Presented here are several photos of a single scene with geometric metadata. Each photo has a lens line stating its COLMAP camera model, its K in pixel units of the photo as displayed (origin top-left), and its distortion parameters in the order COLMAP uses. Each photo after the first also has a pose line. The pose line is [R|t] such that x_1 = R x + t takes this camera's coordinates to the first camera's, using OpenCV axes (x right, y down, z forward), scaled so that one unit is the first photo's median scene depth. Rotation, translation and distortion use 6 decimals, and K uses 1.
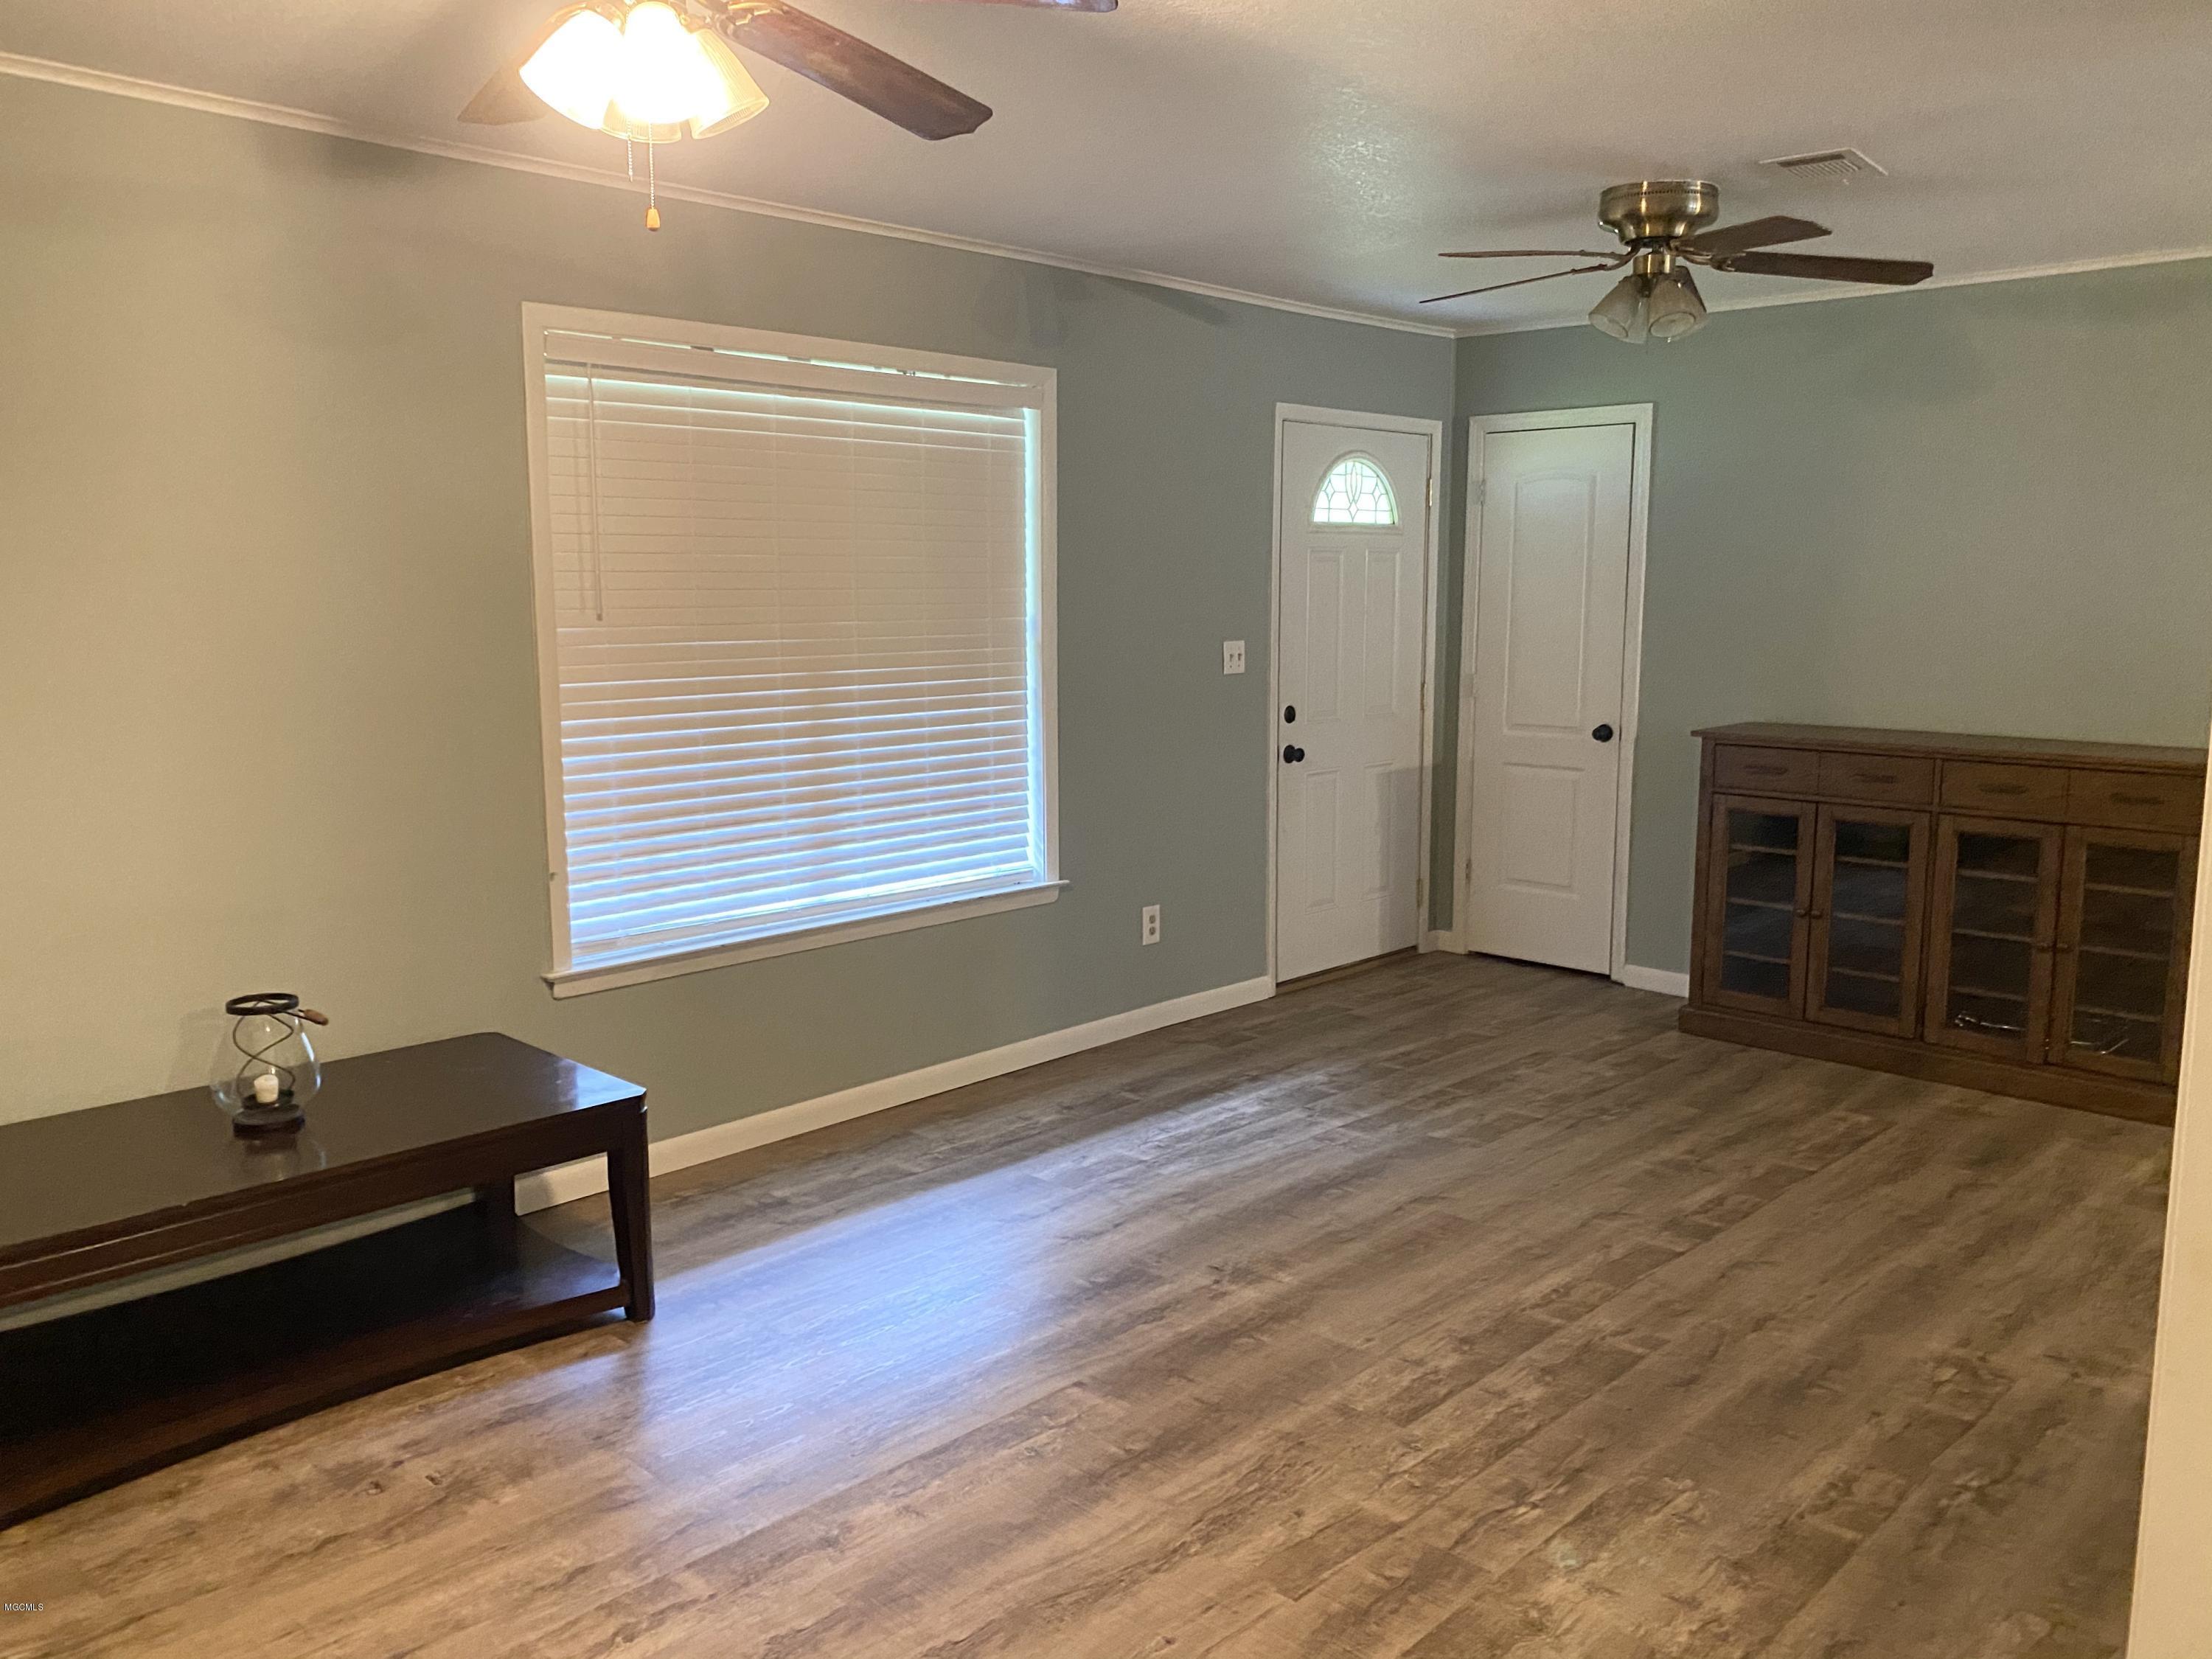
lens RADIAL K [[1689.2, 0, 1106.0], [0, 1689.2, 829.5], [0, 0, 1]] dist [0.108276, -0.186136]
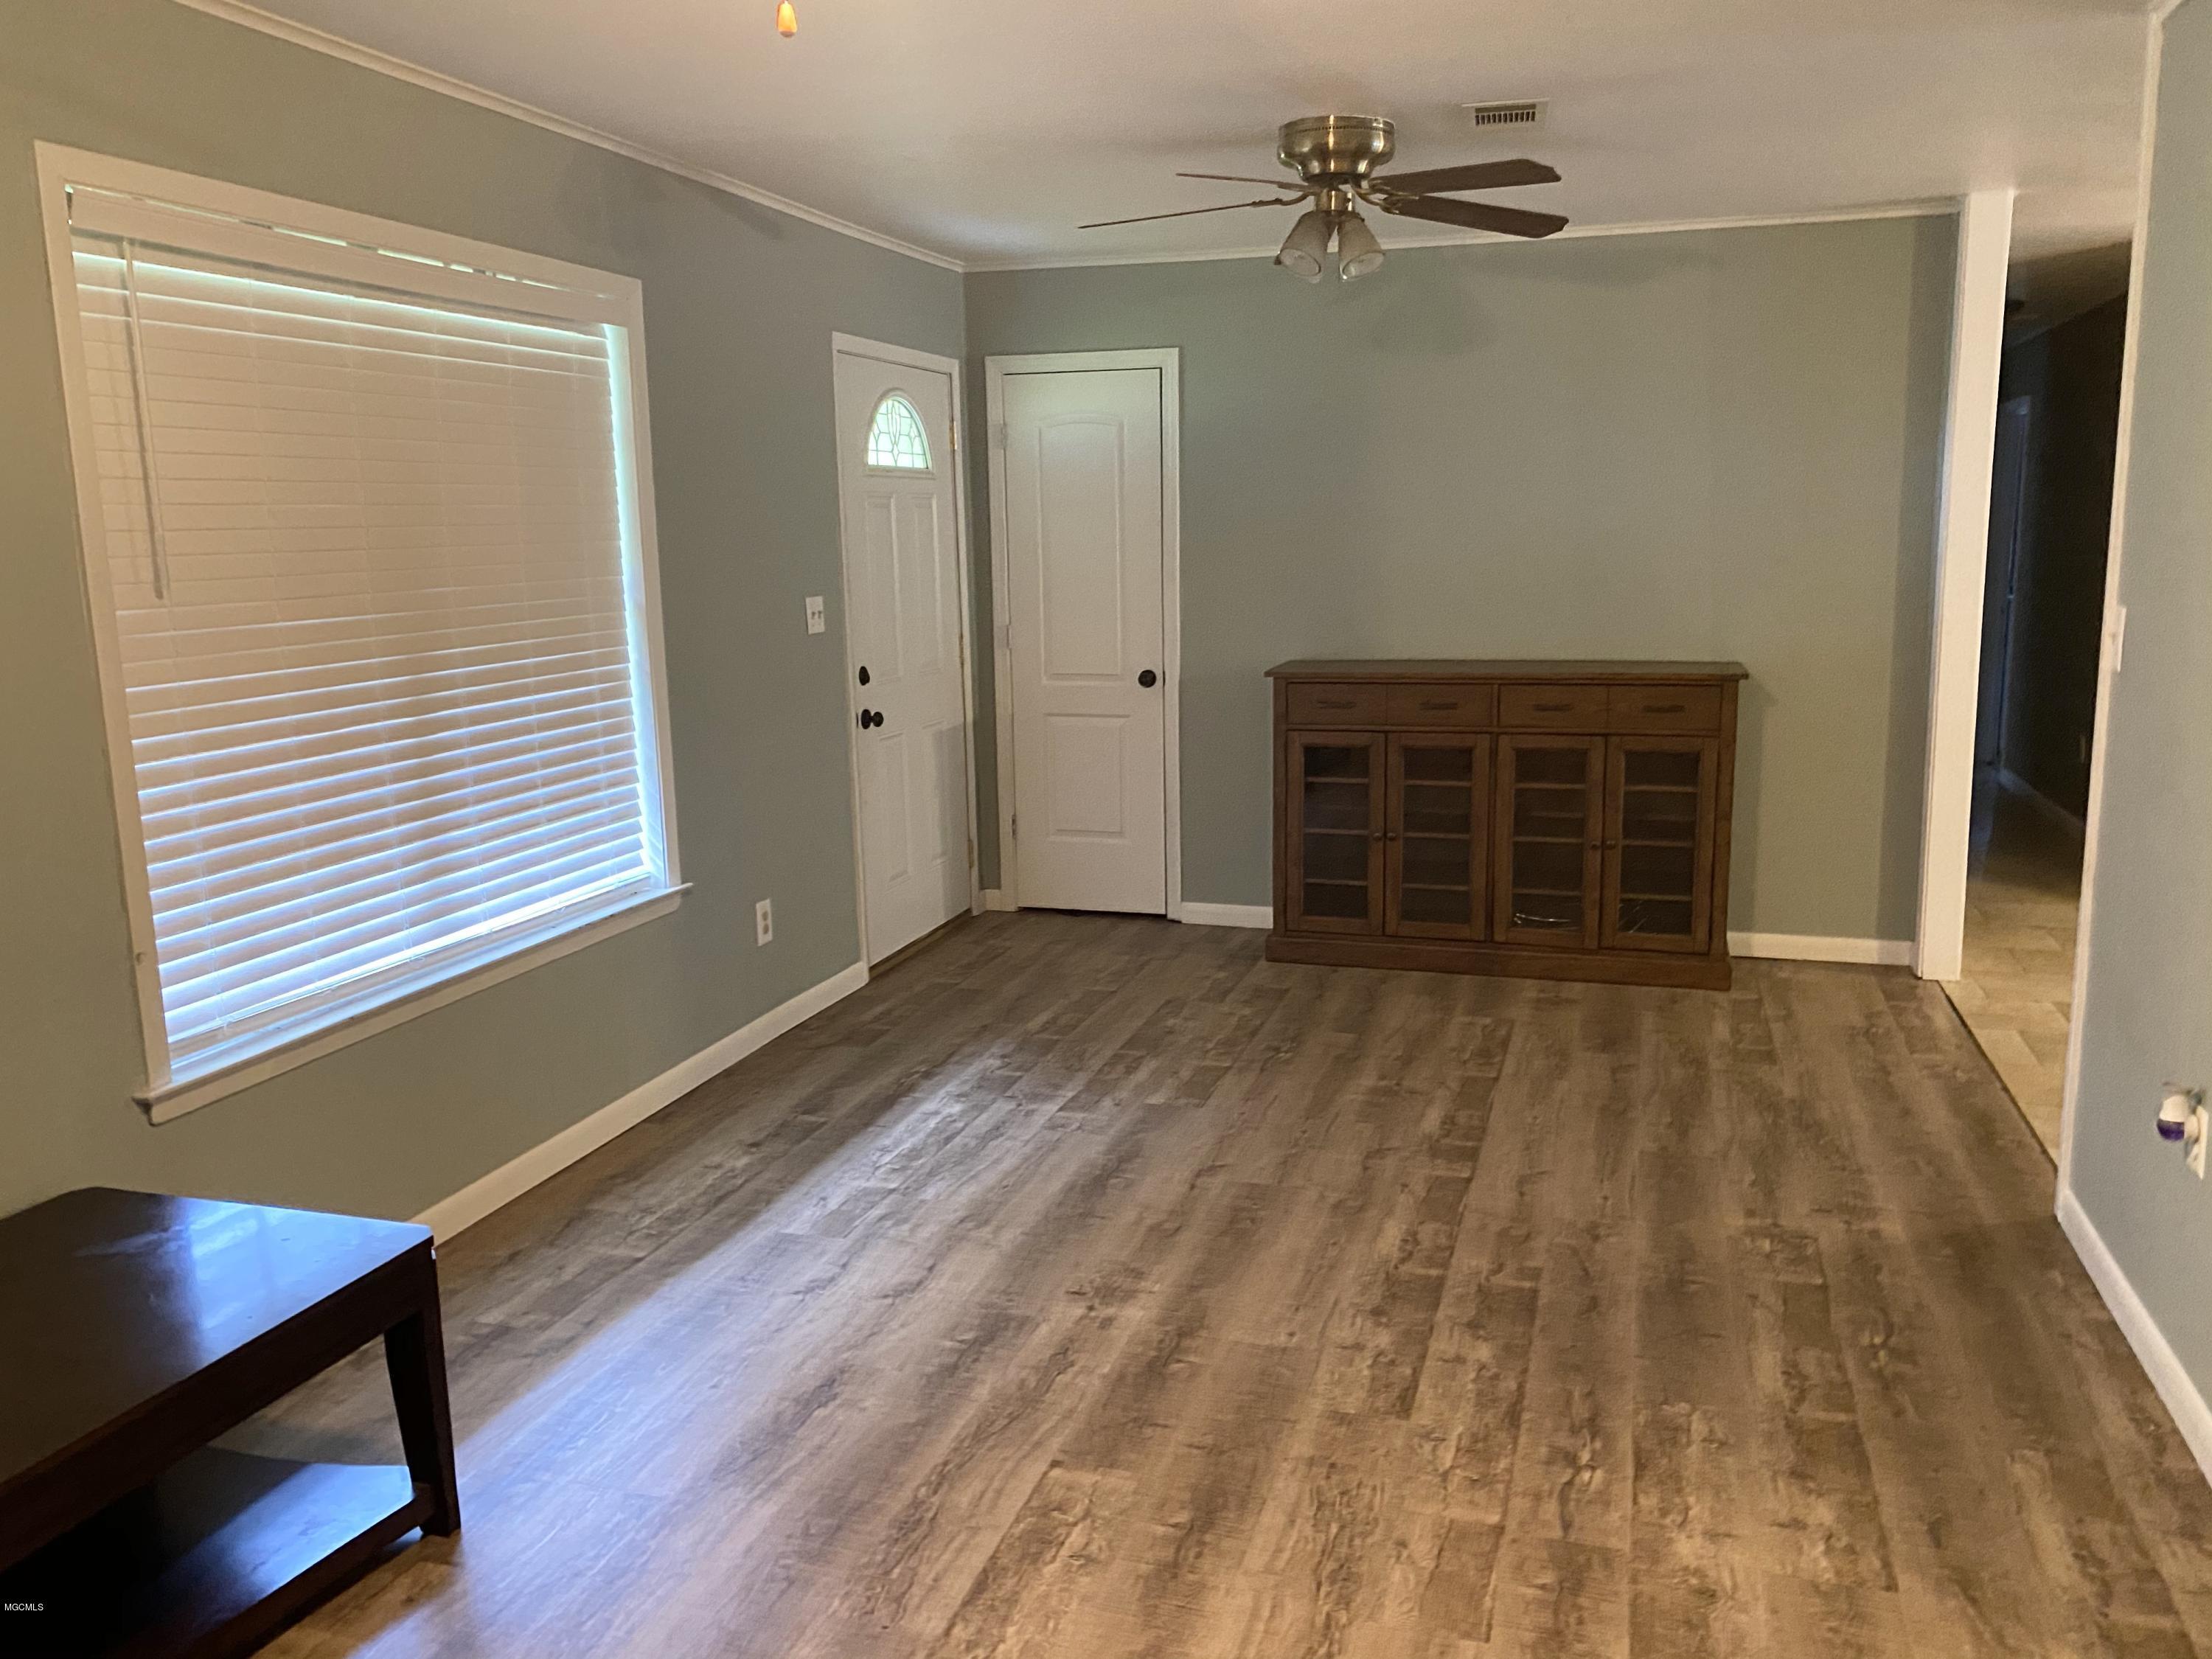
lens RADIAL K [[1683.5, 0, 1106.0], [0, 1683.5, 829.5], [0, 0, 1]] dist [0.129265, -0.232962]
pose [[0.891142, -0.096361, 0.443375, -0.234632], [0.083325, 0.995325, 0.048844, -0.023511], [-0.446009, -0.006582, 0.895004, 0.147966]]
